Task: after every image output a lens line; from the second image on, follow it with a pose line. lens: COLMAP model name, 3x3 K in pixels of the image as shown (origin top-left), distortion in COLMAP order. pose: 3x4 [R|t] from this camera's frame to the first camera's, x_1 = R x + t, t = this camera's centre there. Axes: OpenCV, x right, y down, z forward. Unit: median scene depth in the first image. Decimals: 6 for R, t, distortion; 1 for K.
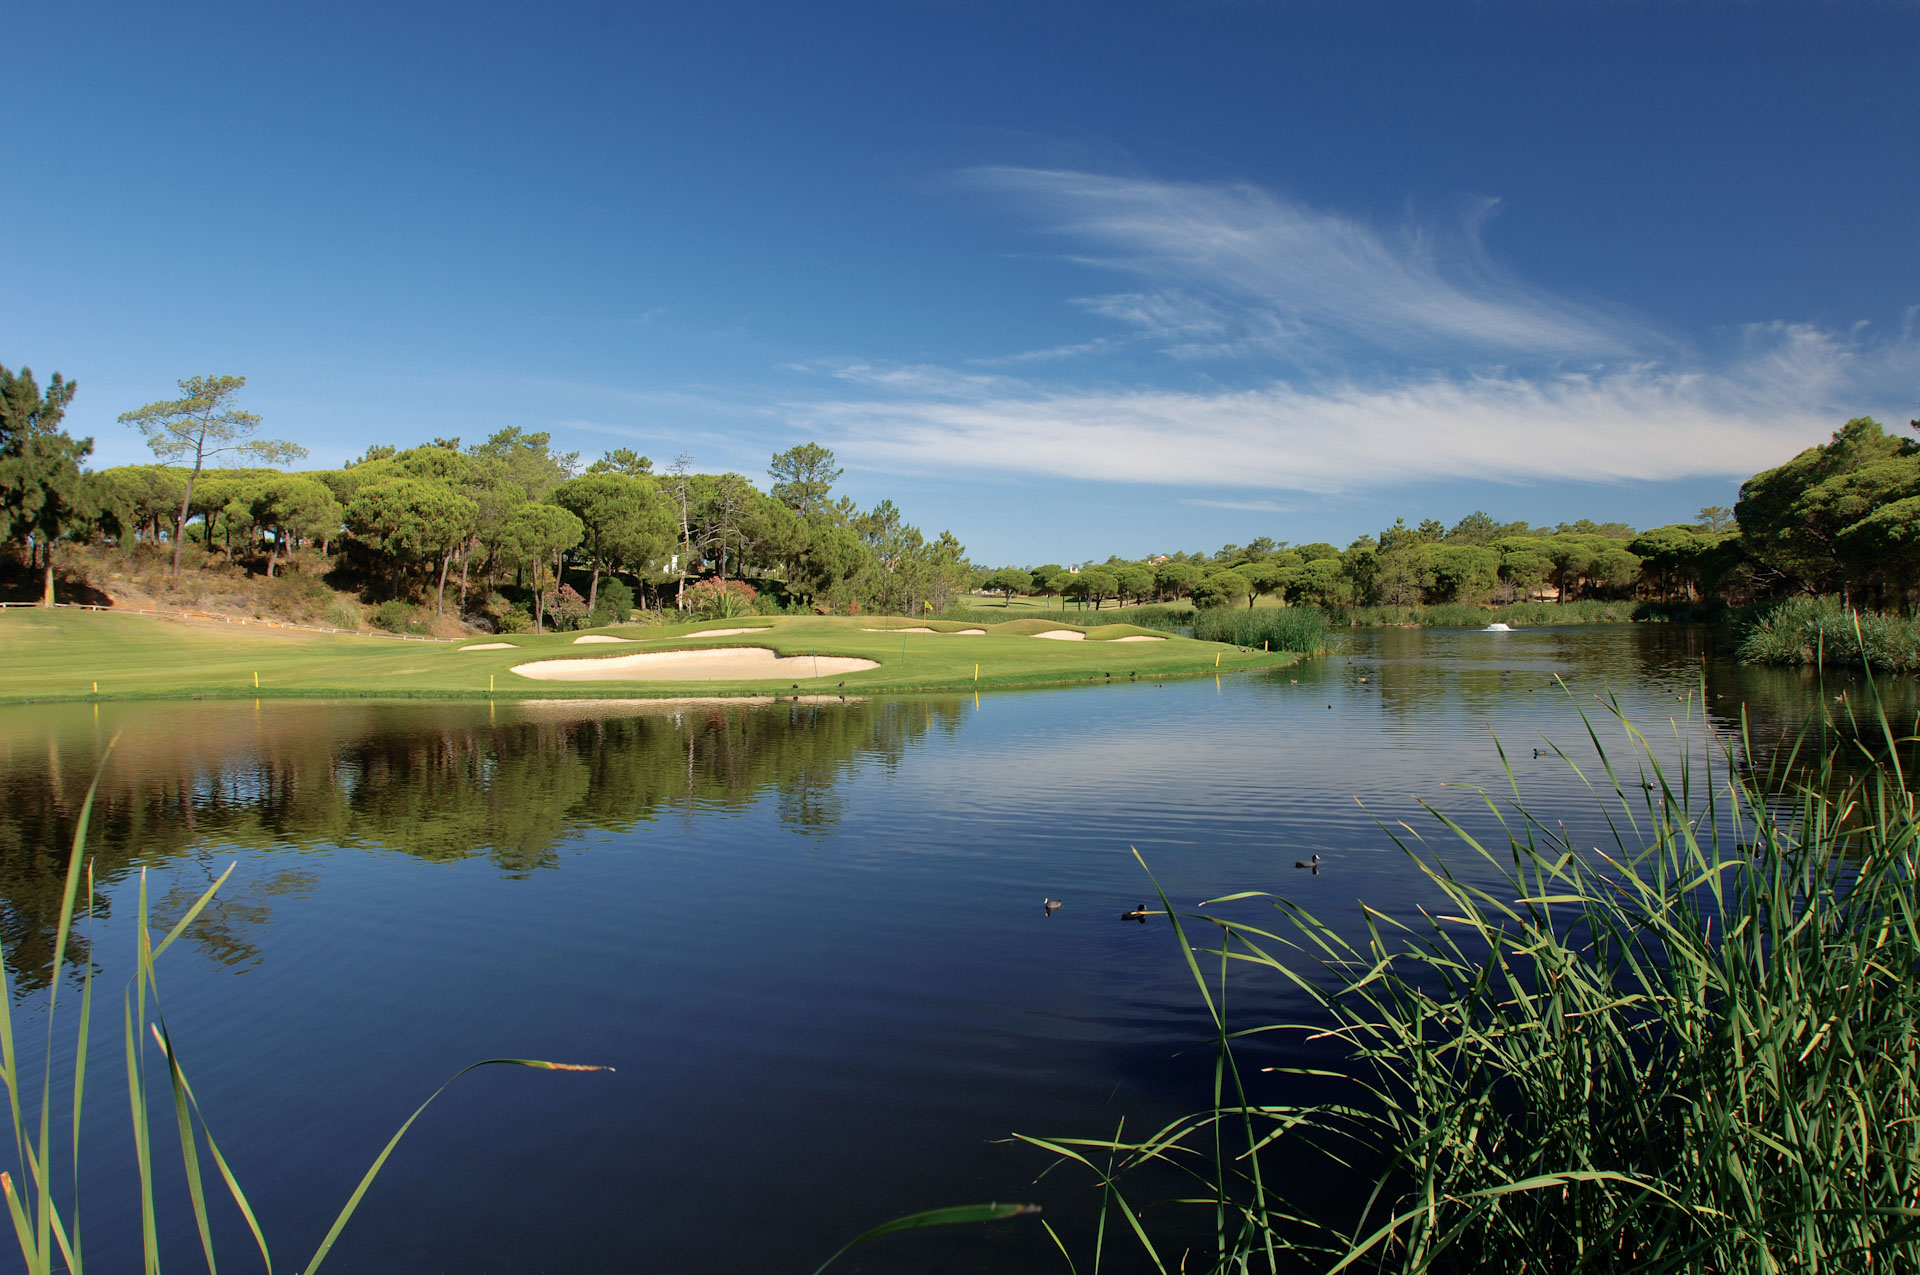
lens RADIAL K [[1415.8, 0, 956.3], [0, 1415.8, 637.9], [0, 0, 1]] dist [-0.067058, 0.009186]
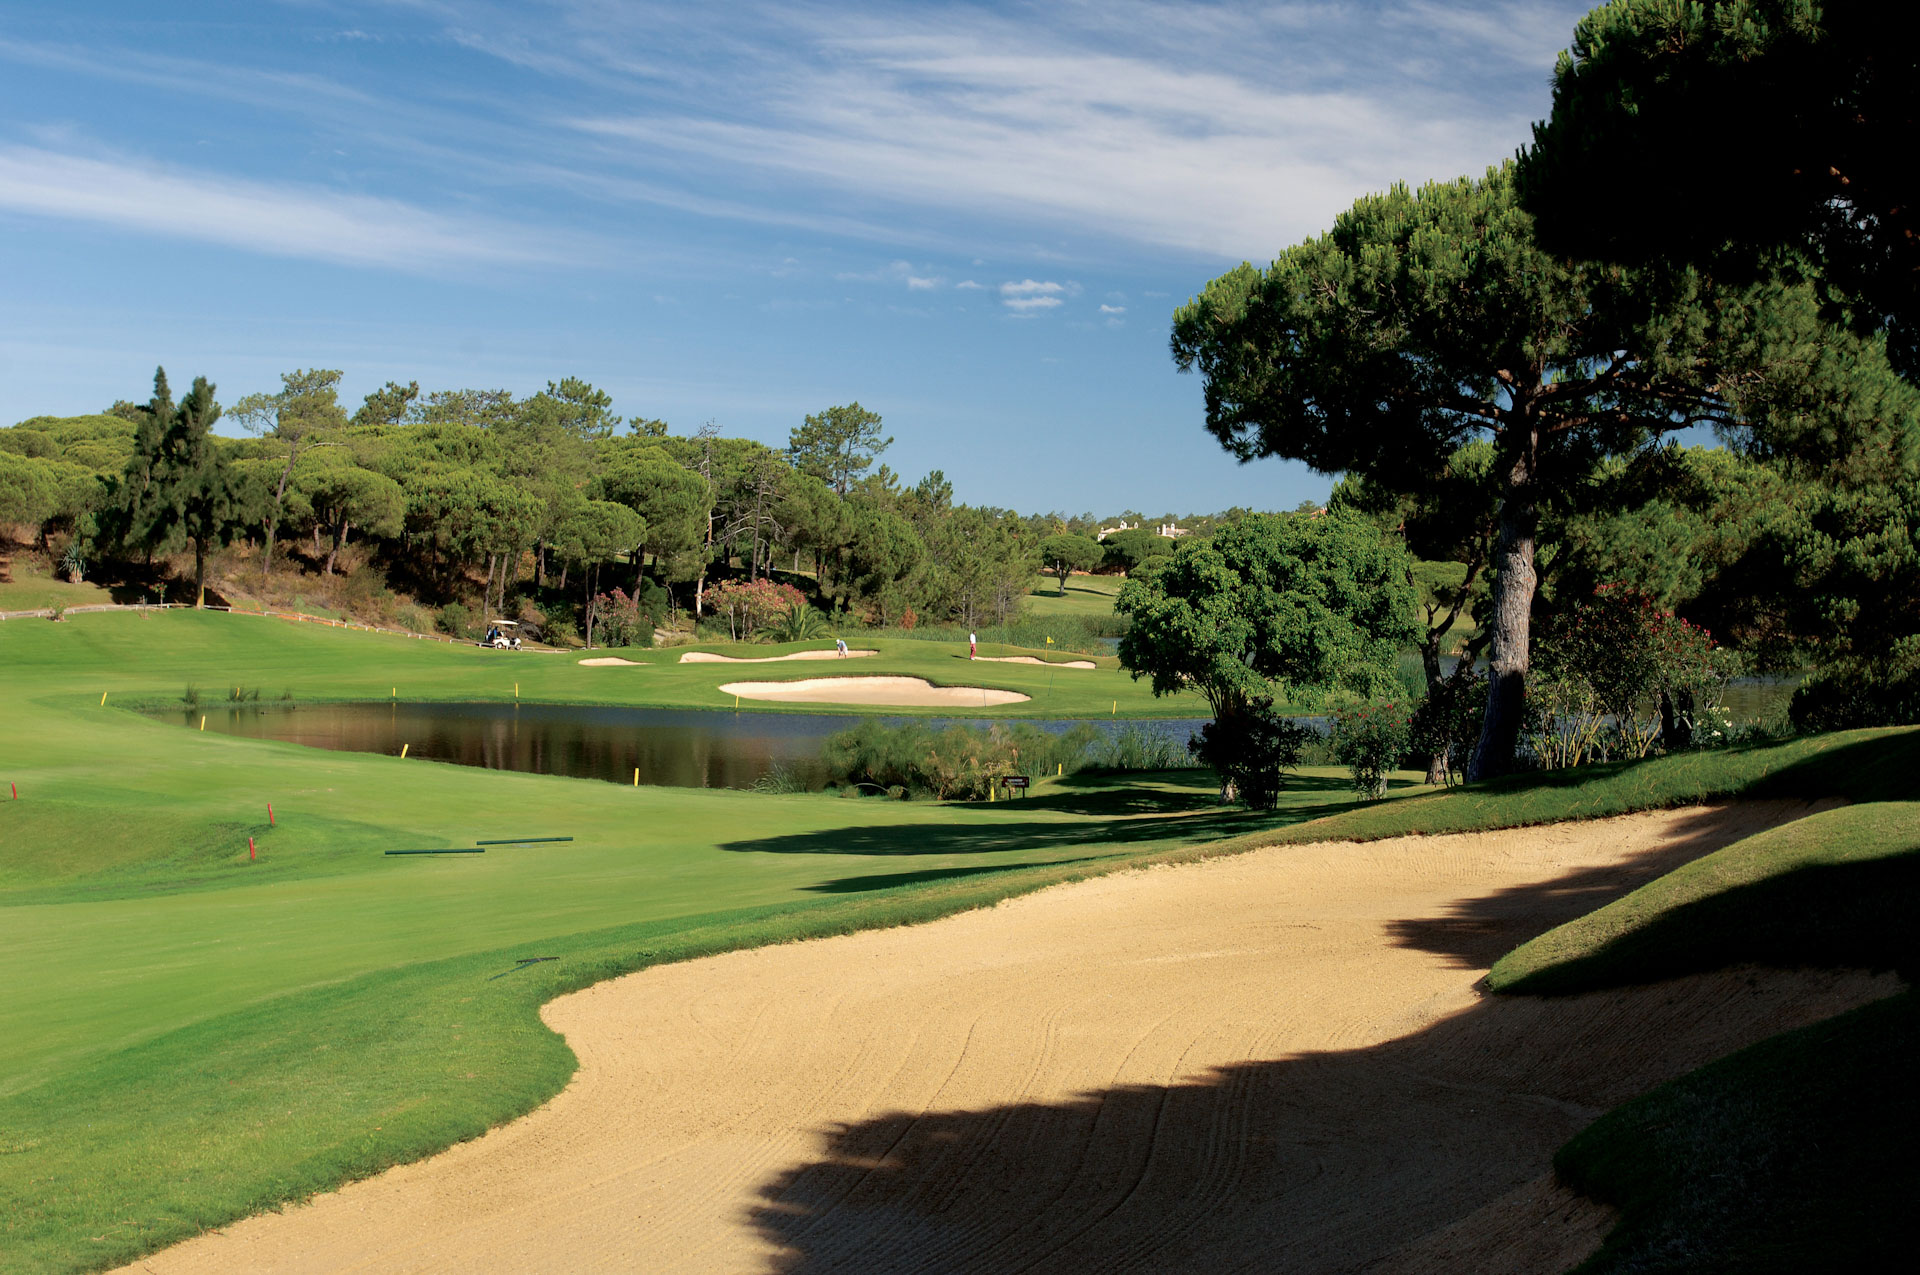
lens RADIAL K [[2884.5, 0, 961.5], [0, 2884.5, 639.6], [0, 0, 1]] dist [-0.010452, 0.000000]
pose [[0.999077, 0.039655, 0.016517, -0.086448], [-0.039729, 0.999202, 0.004204, -0.021397], [-0.016337, -0.004857, 0.999855, -0.811351]]
